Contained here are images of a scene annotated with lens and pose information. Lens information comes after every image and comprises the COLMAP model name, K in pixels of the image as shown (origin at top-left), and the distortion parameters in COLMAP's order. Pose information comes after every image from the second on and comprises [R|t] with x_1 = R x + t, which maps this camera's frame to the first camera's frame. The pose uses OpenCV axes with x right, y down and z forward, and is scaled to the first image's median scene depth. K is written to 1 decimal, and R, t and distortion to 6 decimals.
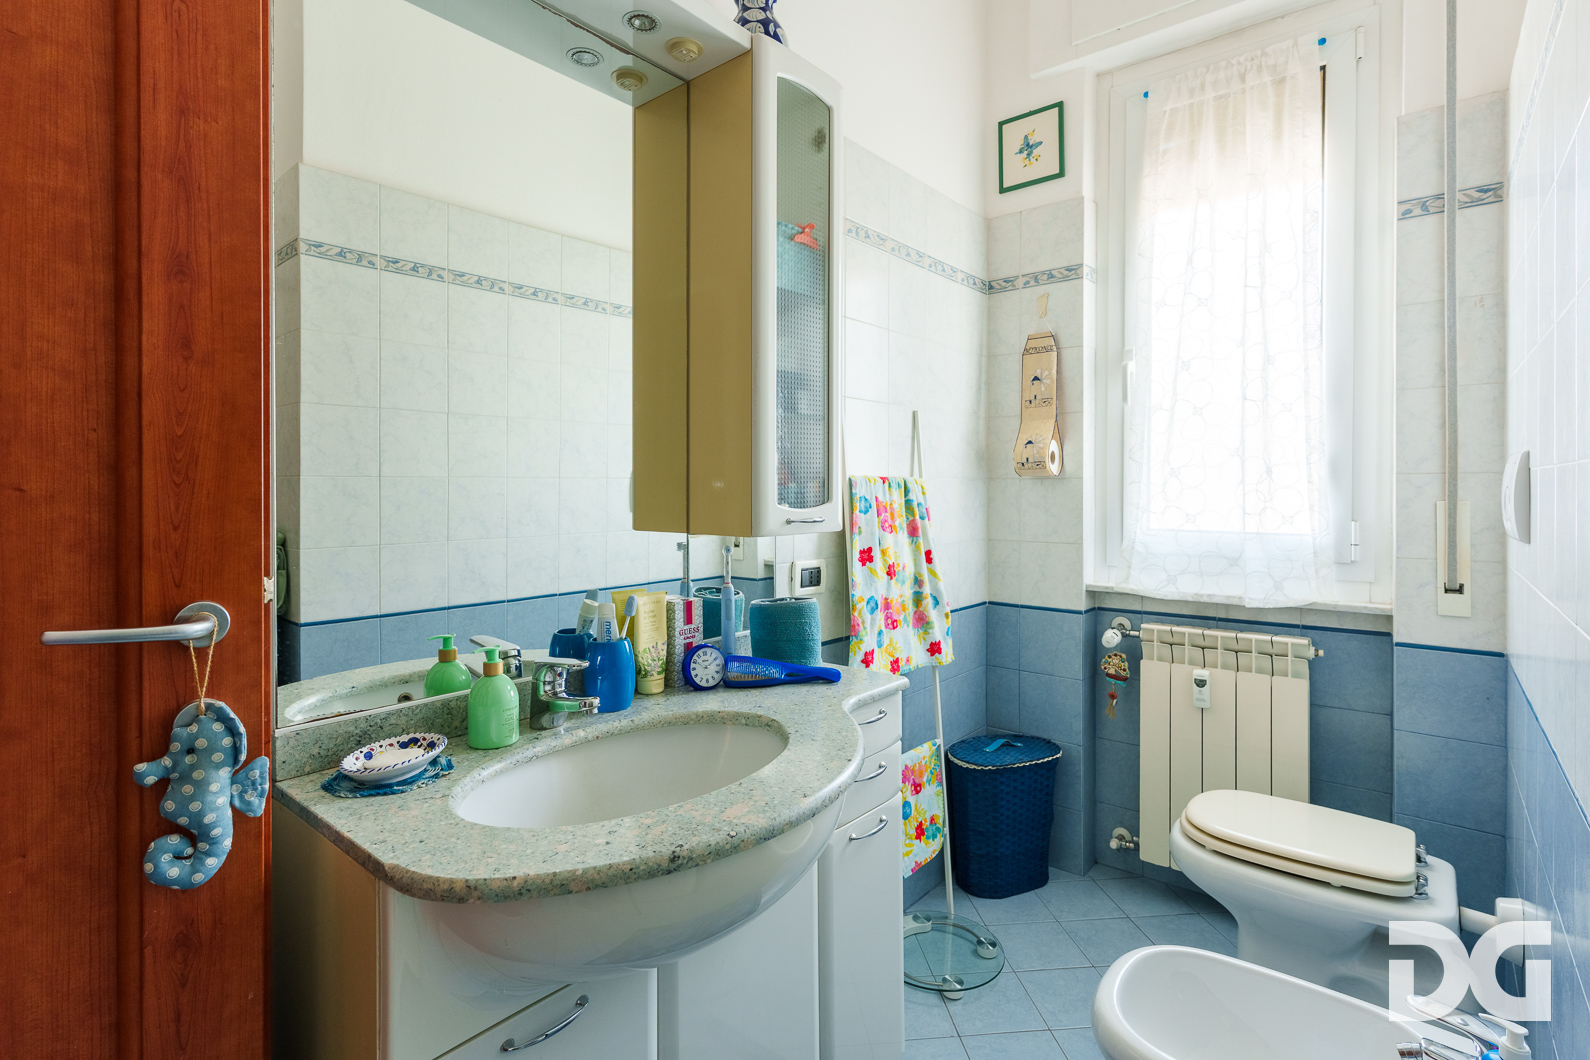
lens RADIAL K [[764.4, 0, 794.4], [0, 764.4, 477.5], [0, 0, 1]] dist [0.001806, 0.000906]
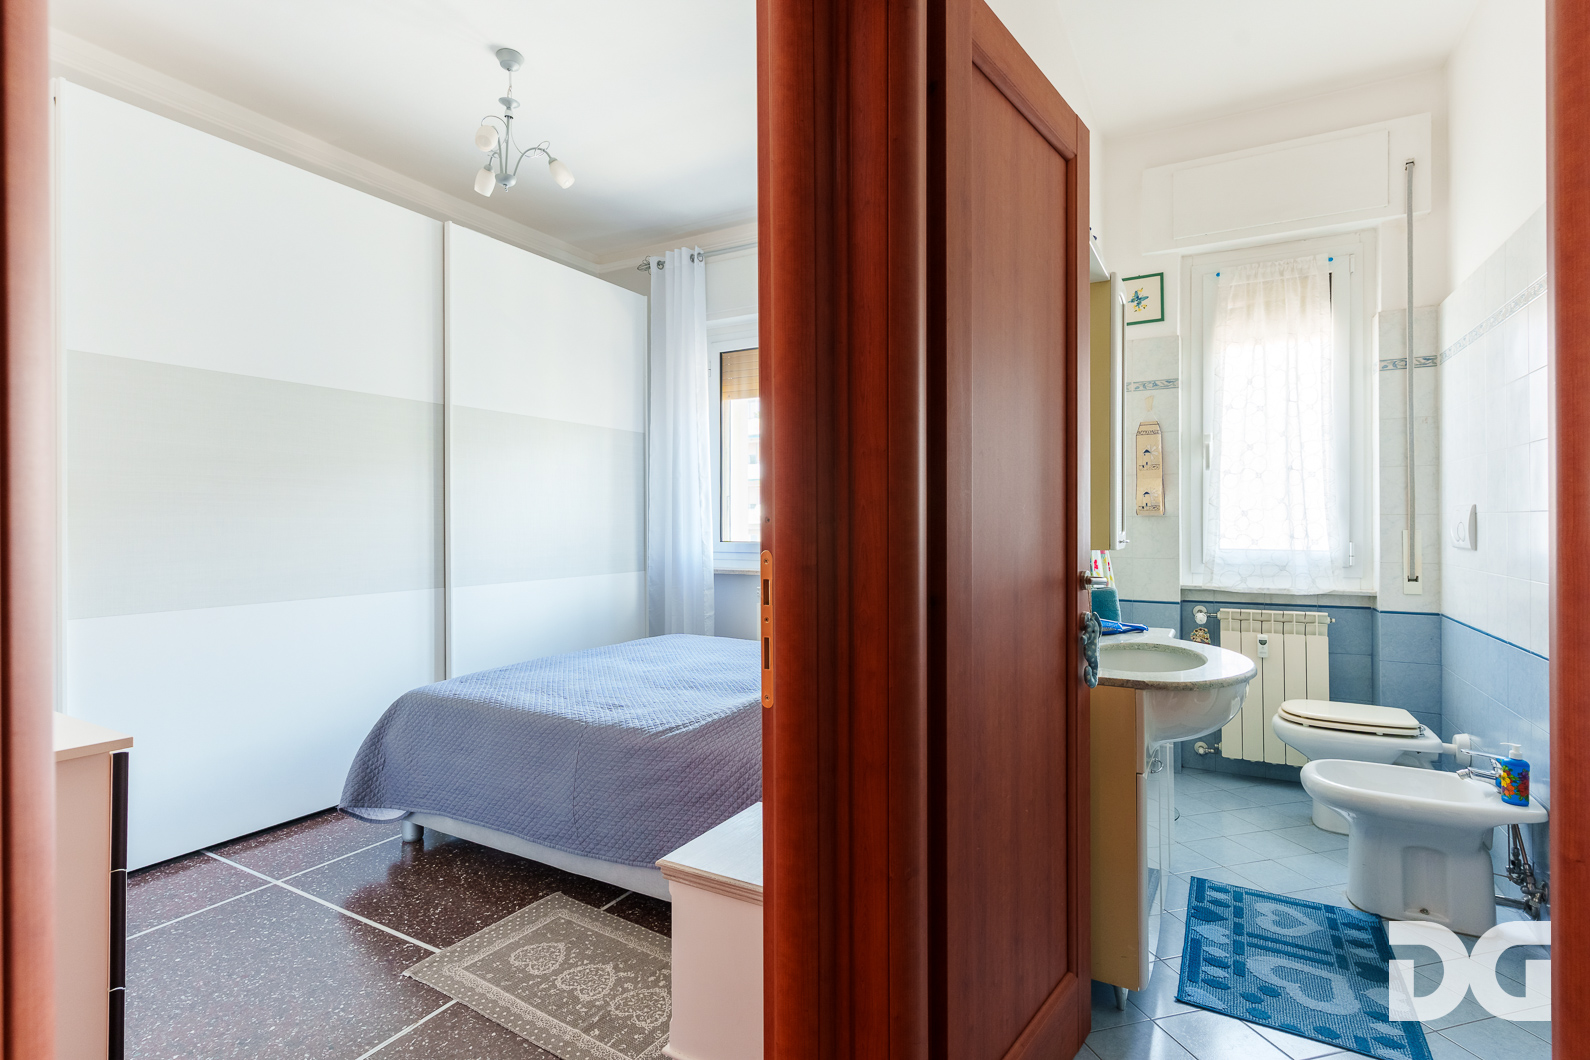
lens RADIAL K [[760.0, 0, 778.5], [0, 760.0, 503.2], [0, 0, 1]] dist [-0.000740, 0.000795]
pose [[0.985981, 0.002759, 0.166832, -0.766854], [-0.000808, 0.999931, -0.011759, -0.008283], [-0.166853, 0.011459, 0.985915, -0.432352]]
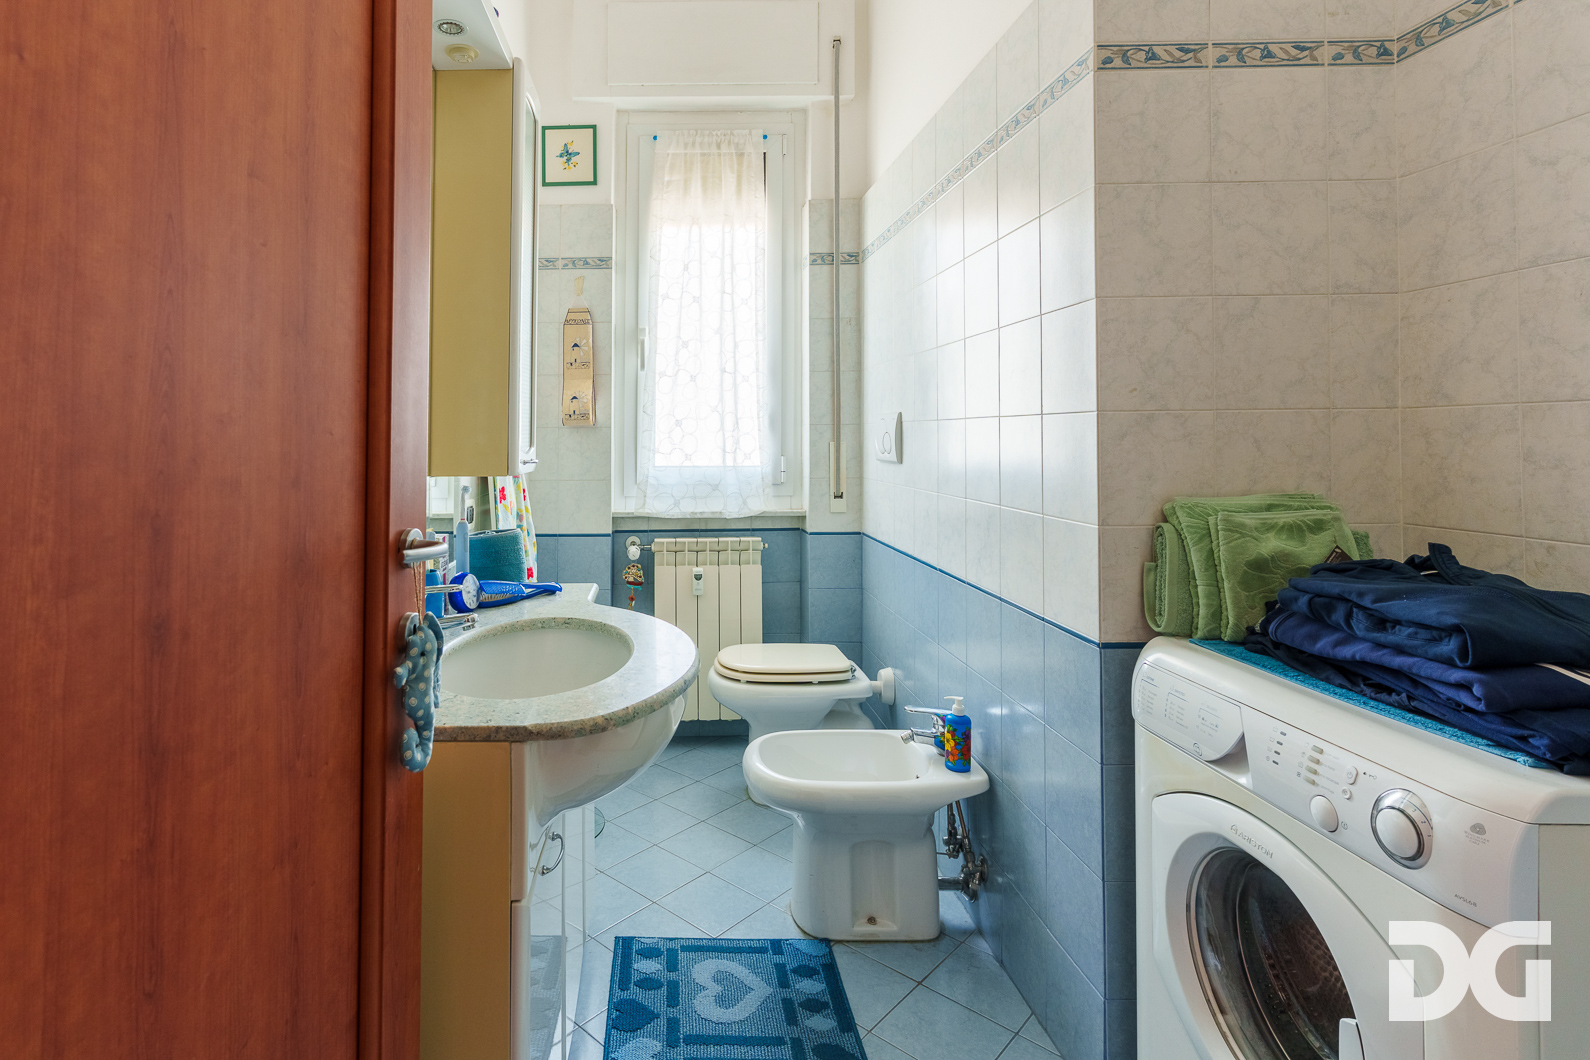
lens RADIAL K [[802.9, 0, 634.9], [0, 802.9, 406.3], [0, 0, 1]] dist [-0.000073, 0.000150]
pose [[0.785927, 0.018405, 0.618045, -0.457814], [-0.001946, 0.999626, -0.027295, 0.002433], [-0.618316, 0.020249, 0.785669, -0.066487]]
